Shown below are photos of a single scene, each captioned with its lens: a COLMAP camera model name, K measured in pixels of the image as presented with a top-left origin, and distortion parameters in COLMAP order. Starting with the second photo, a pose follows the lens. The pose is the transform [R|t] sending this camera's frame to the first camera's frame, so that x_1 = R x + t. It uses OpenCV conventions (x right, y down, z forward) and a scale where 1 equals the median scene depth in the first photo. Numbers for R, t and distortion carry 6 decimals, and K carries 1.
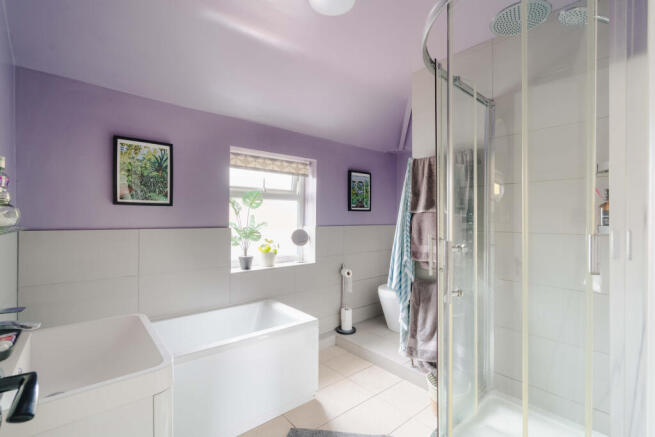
lens RADIAL K [[296.6, 0, 325.9], [0, 296.6, 213.0], [0, 0, 1]] dist [0.000660, 0.000748]
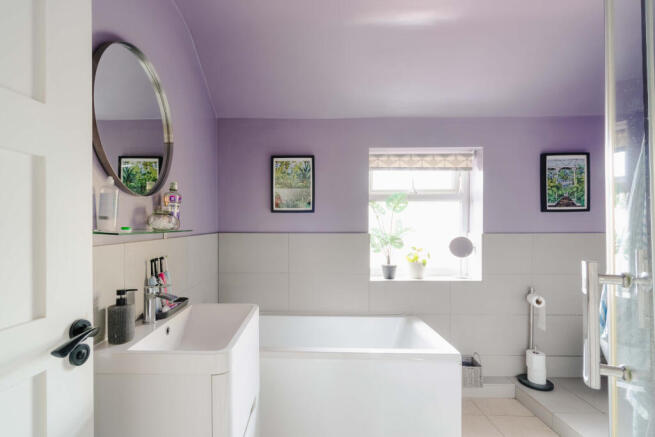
lens RADIAL K [[307.0, 0, 327.5], [0, 307.0, 218.5], [0, 0, 1]] dist [0.001198, 0.000693]
pose [[0.748499, -0.018493, -0.662878, 0.209571], [0.016173, 0.999823, -0.009632, 0.008528], [0.662939, -0.003511, 0.748665, 0.151294]]
